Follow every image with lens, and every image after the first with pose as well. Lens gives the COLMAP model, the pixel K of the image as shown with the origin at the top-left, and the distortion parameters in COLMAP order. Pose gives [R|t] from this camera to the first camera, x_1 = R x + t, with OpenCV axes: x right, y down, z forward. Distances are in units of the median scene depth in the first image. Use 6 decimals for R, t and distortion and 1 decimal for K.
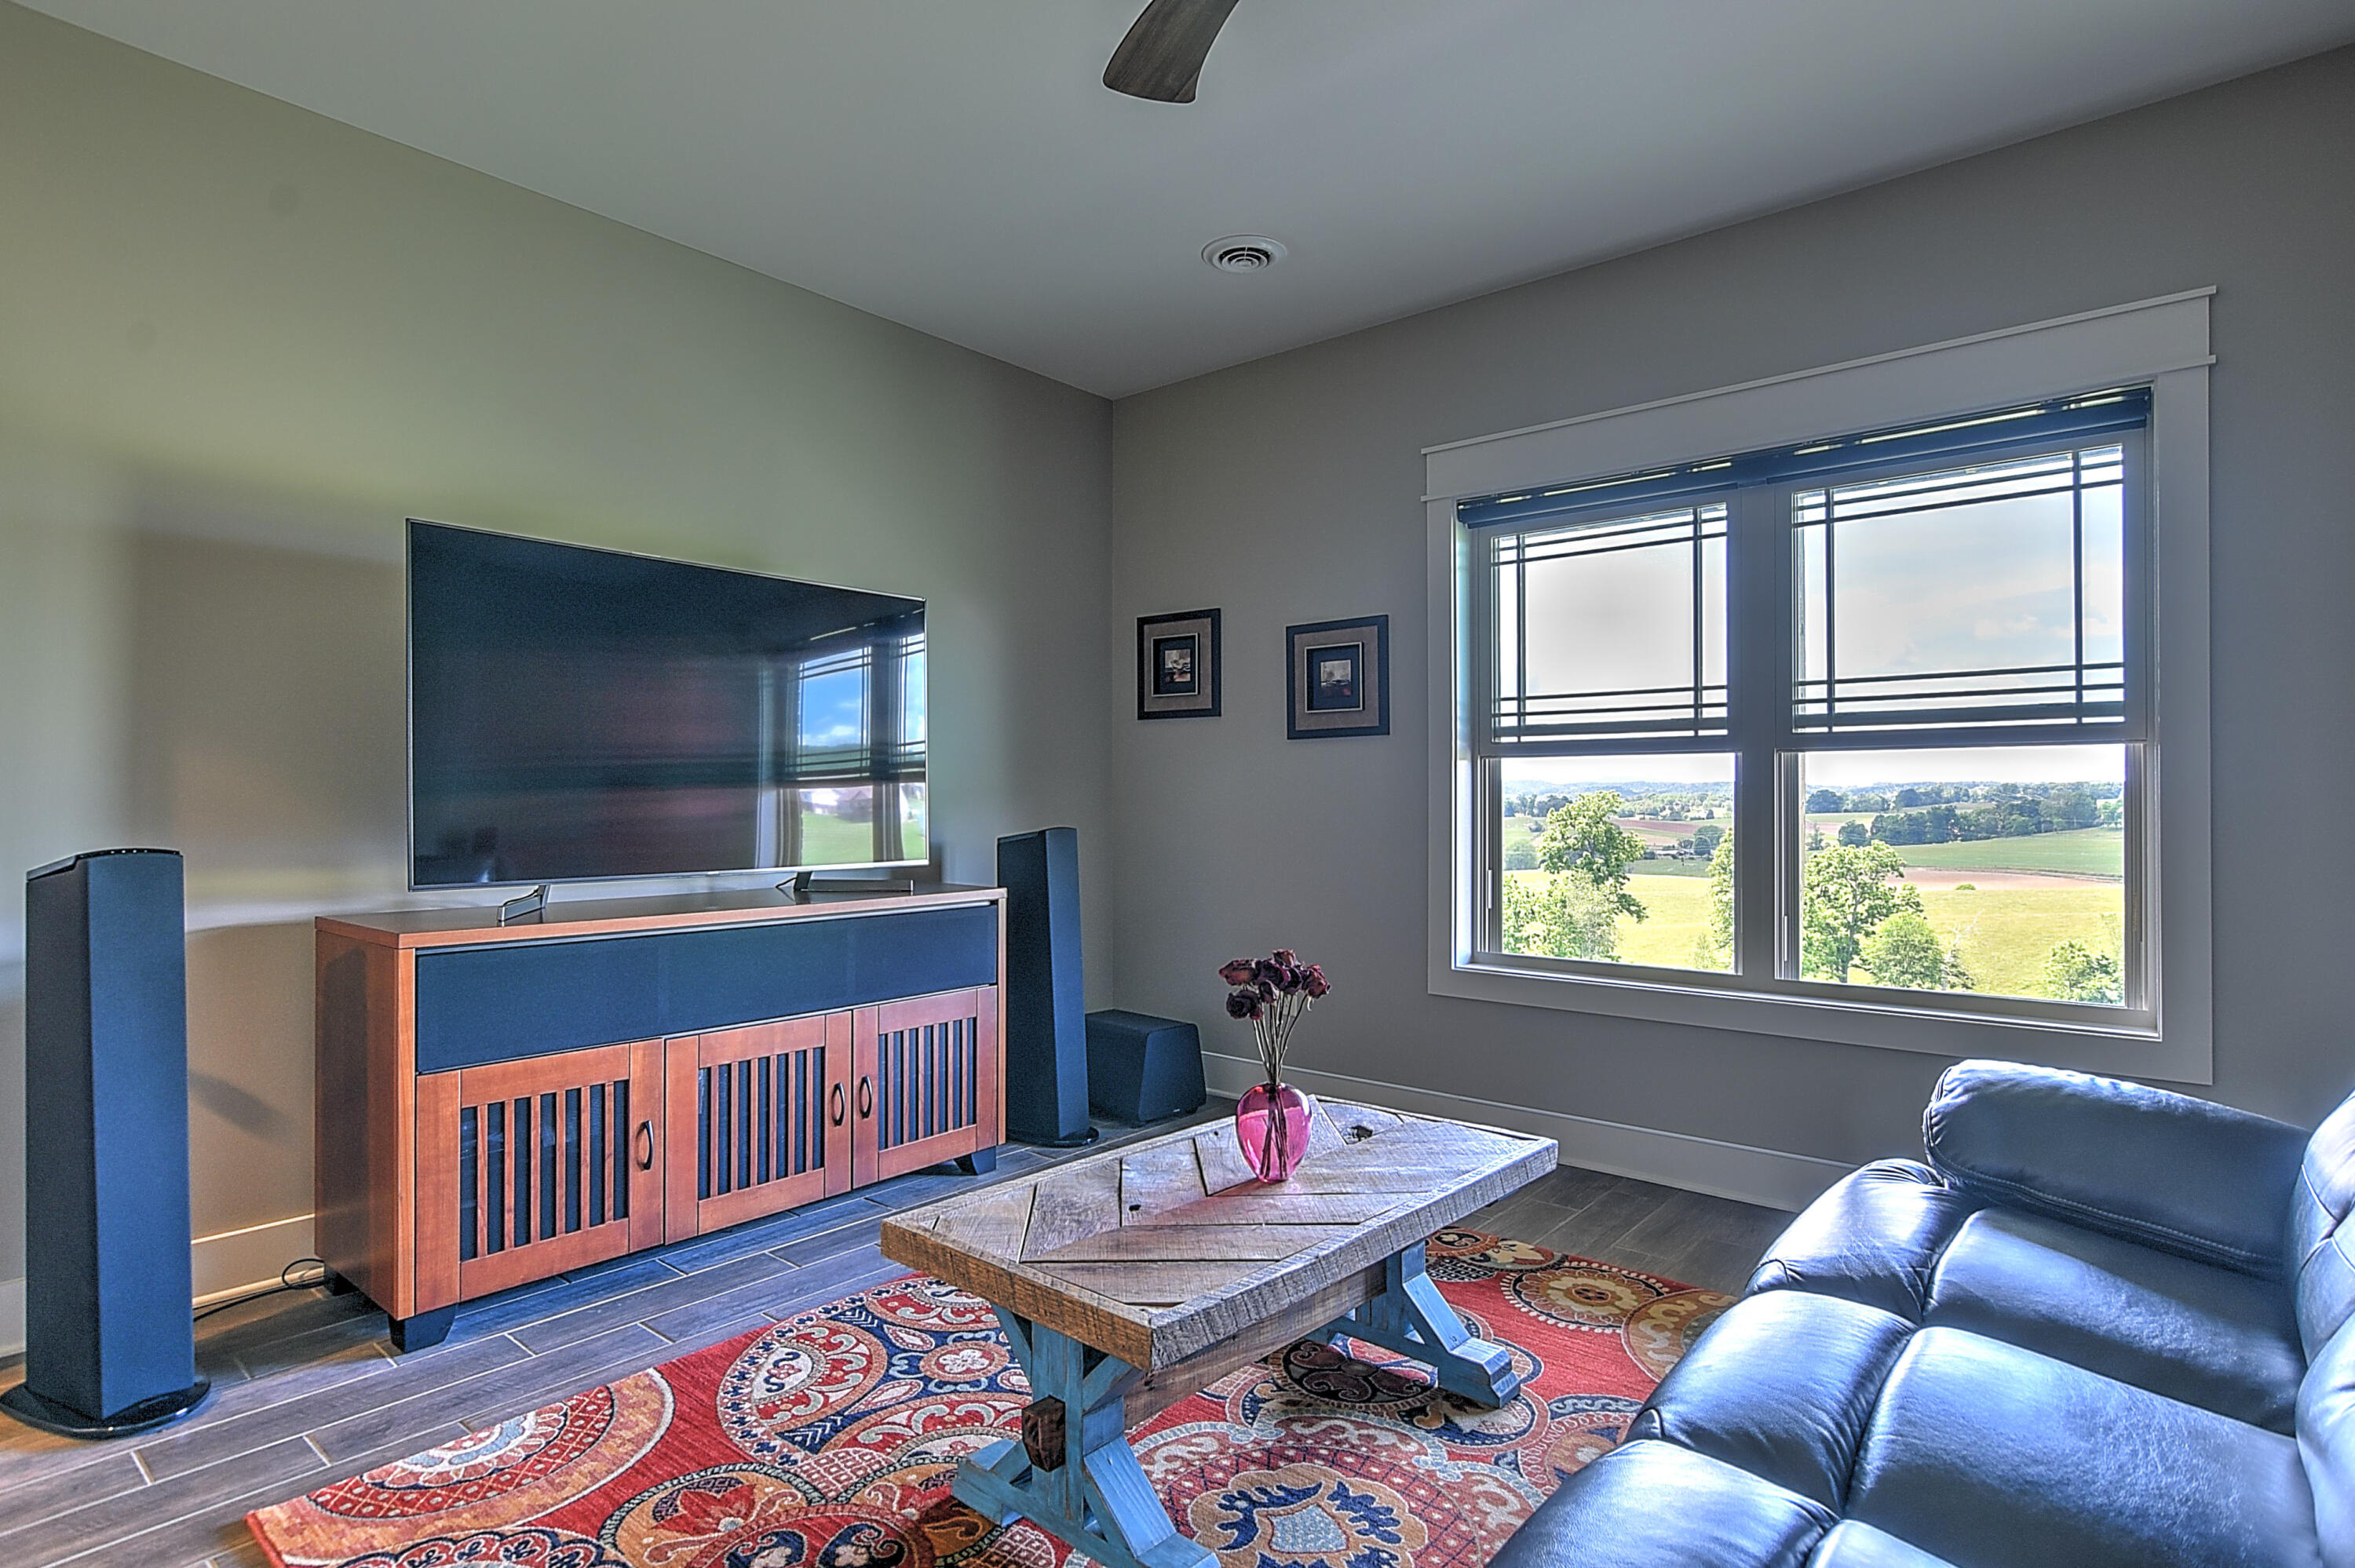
lens RADIAL K [[1206.6, 0, 1112.6], [0, 1206.6, 785.0], [0, 0, 1]] dist [-0.007820, -0.000977]
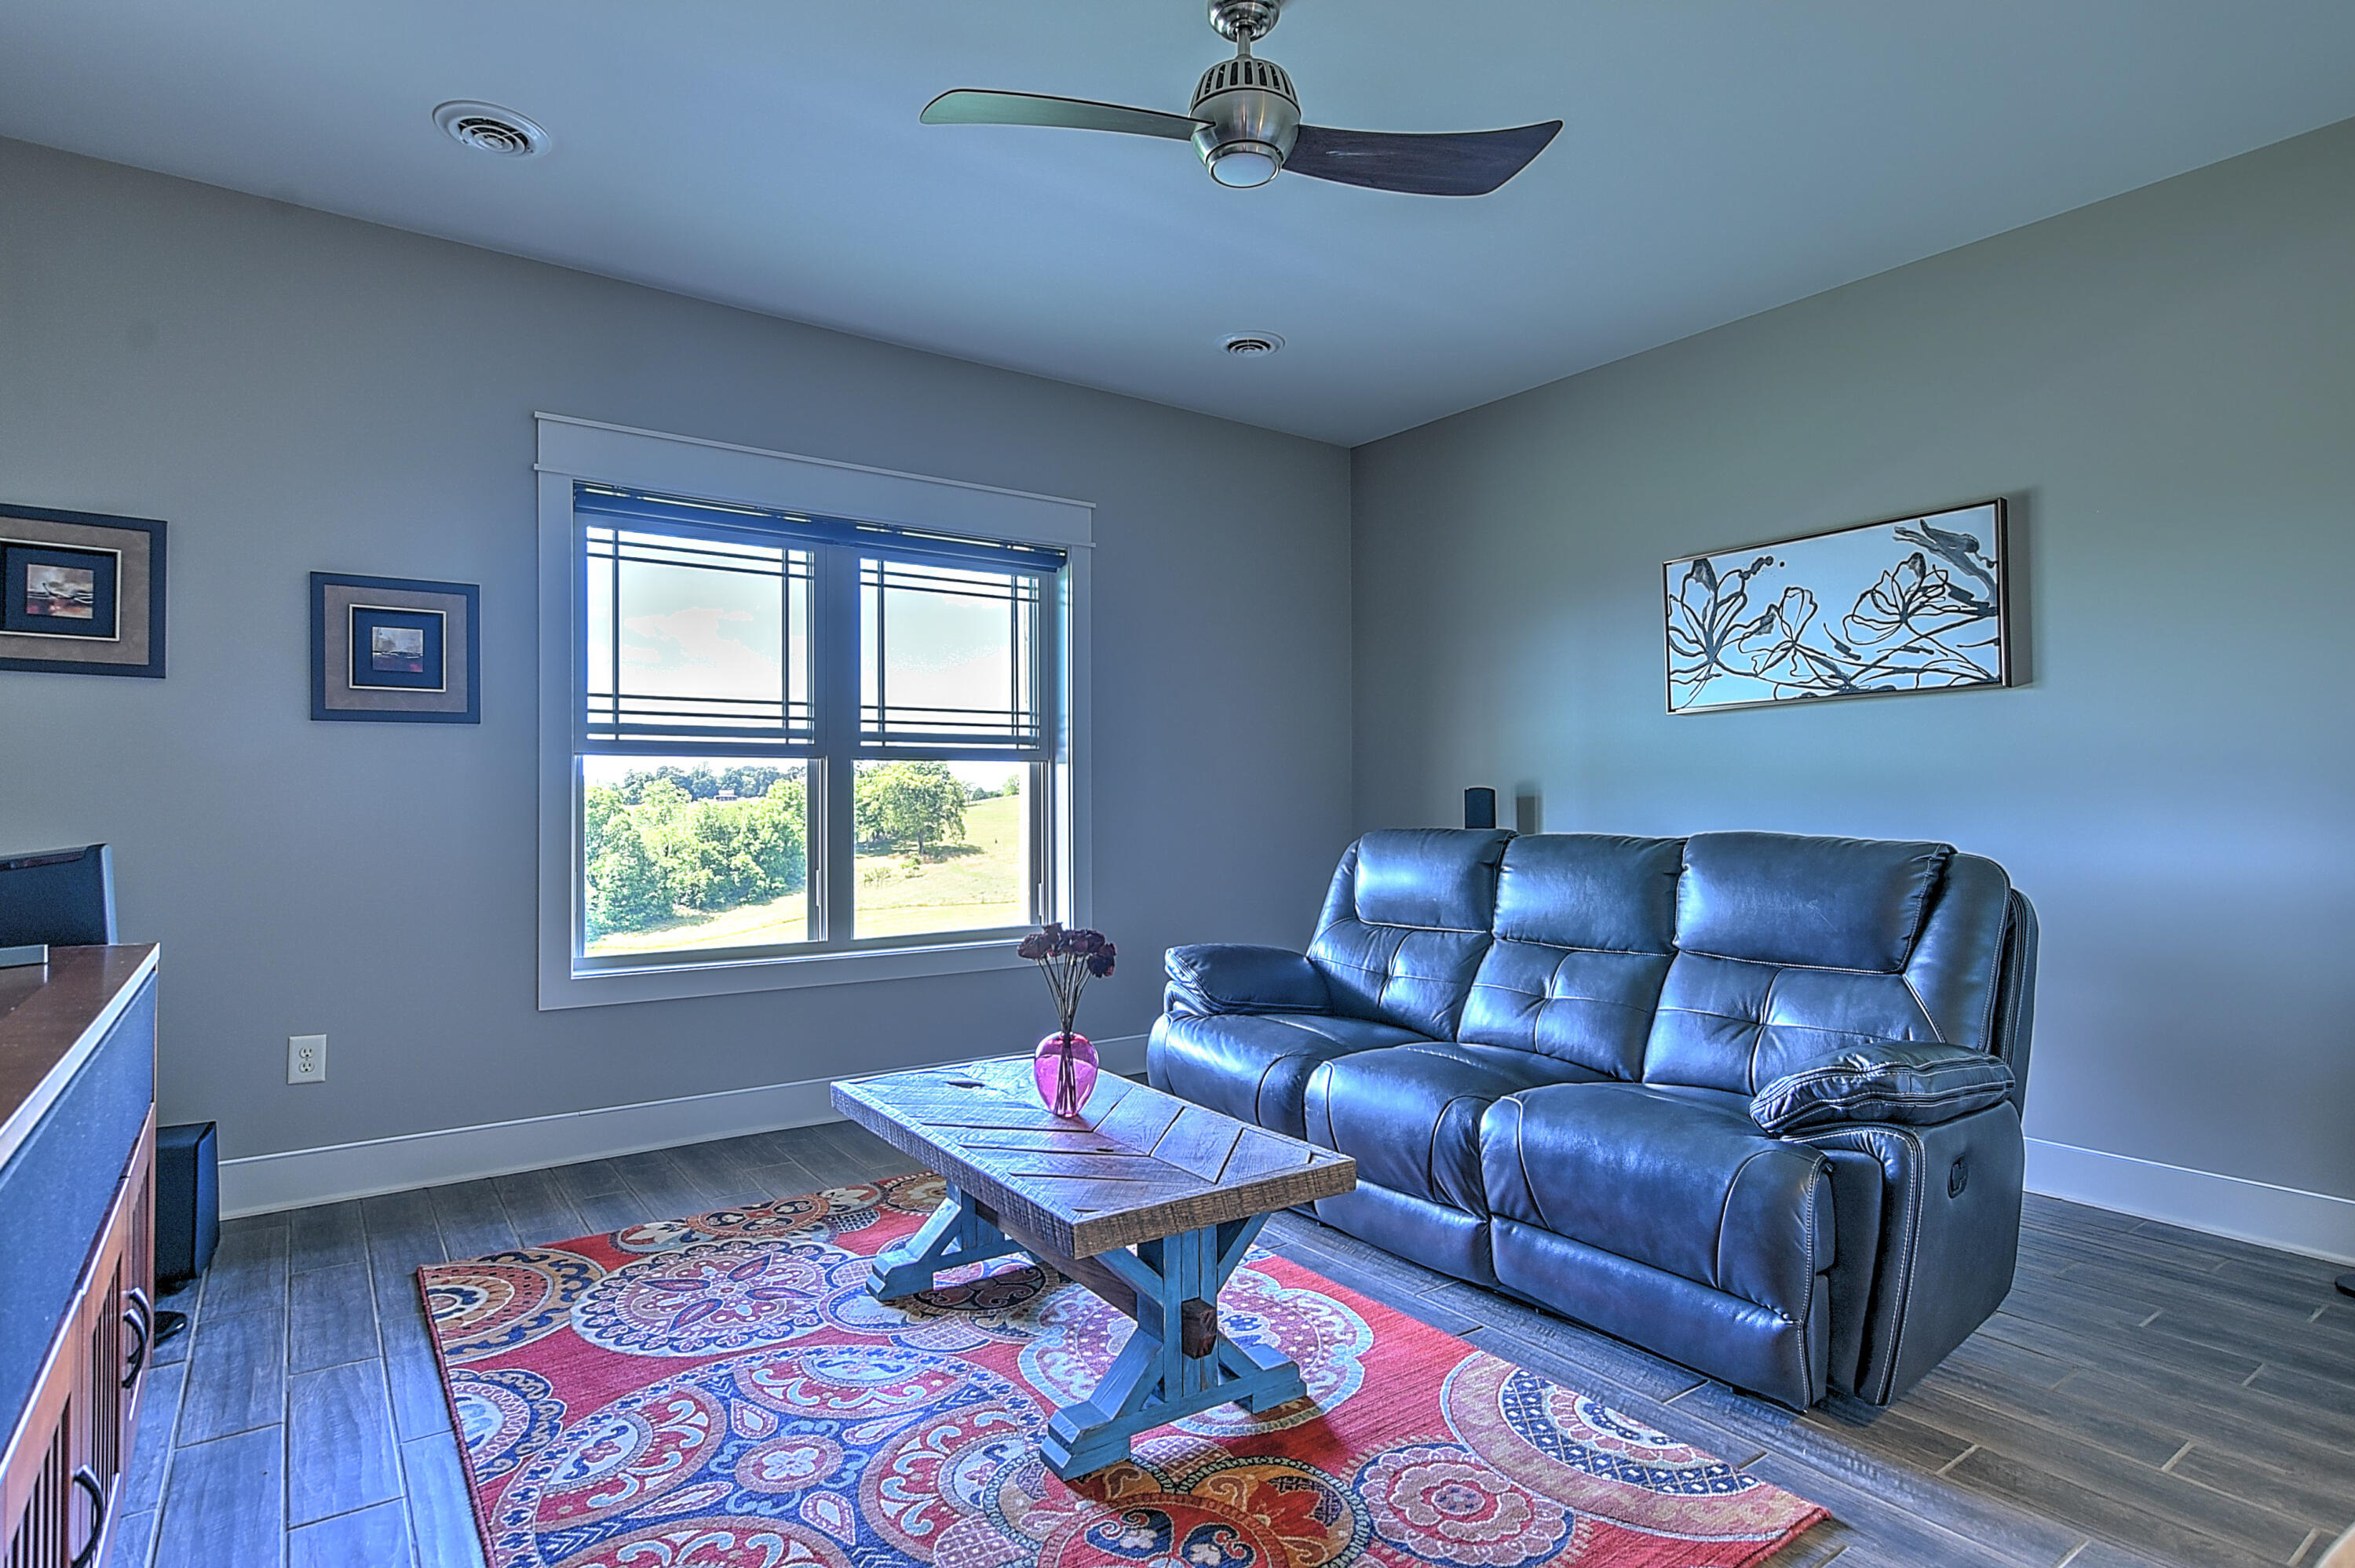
lens RADIAL K [[1206.6, 0, 1181.8], [0, 1206.6, 779.1], [0, 0, 1]] dist [-0.007820, -0.000977]
pose [[0.227109, 0.015972, 0.973738, -0.574392], [-0.005877, 0.999870, -0.015030, 0.009780], [-0.973852, -0.002309, 0.227173, 0.356660]]
